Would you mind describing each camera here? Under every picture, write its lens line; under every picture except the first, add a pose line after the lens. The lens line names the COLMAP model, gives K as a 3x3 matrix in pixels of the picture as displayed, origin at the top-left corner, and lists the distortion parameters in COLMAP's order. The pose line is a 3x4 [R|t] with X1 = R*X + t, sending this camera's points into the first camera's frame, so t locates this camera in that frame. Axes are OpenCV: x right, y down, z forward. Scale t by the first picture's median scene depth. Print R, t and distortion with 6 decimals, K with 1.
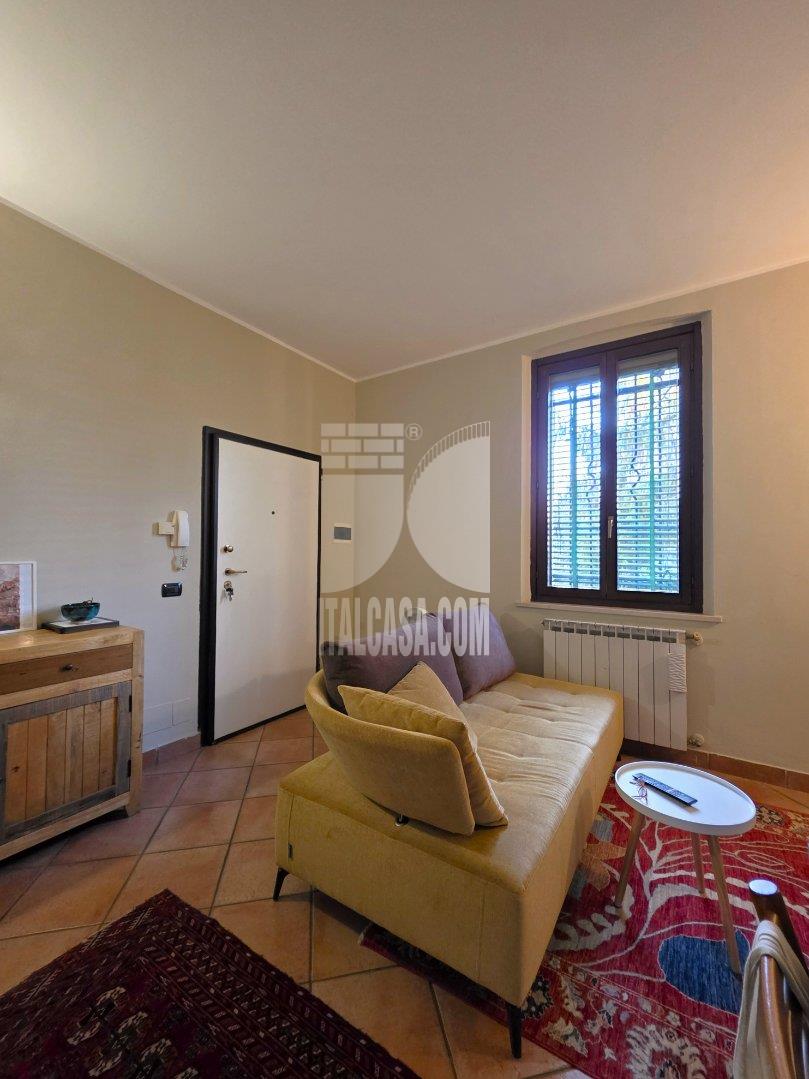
lens RADIAL K [[438.3, 0, 408.3], [0, 438.3, 540.4], [0, 0, 1]] dist [0.001970, -0.000937]
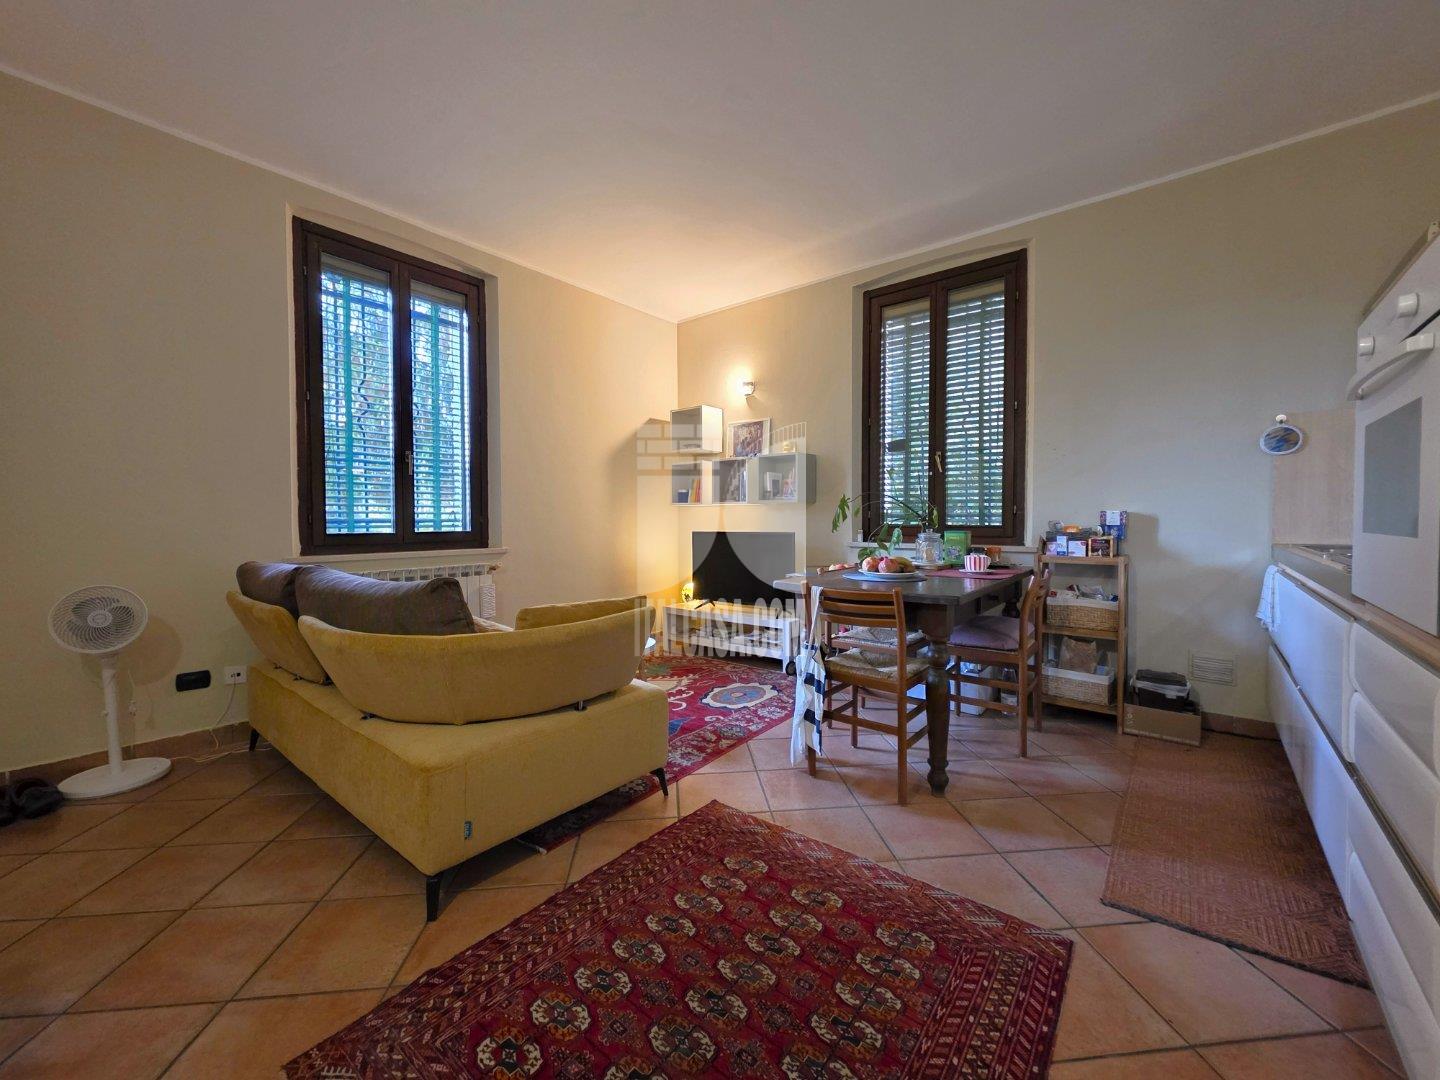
lens RADIAL K [[584.9, 0, 720.6], [0, 584.9, 537.9], [0, 0, 1]] dist [0.001970, -0.000937]
pose [[0.100023, -0.038643, 0.994234, -0.687820], [-0.022377, 0.998905, 0.041075, 0.060734], [-0.994733, -0.026357, 0.099049, 0.237130]]
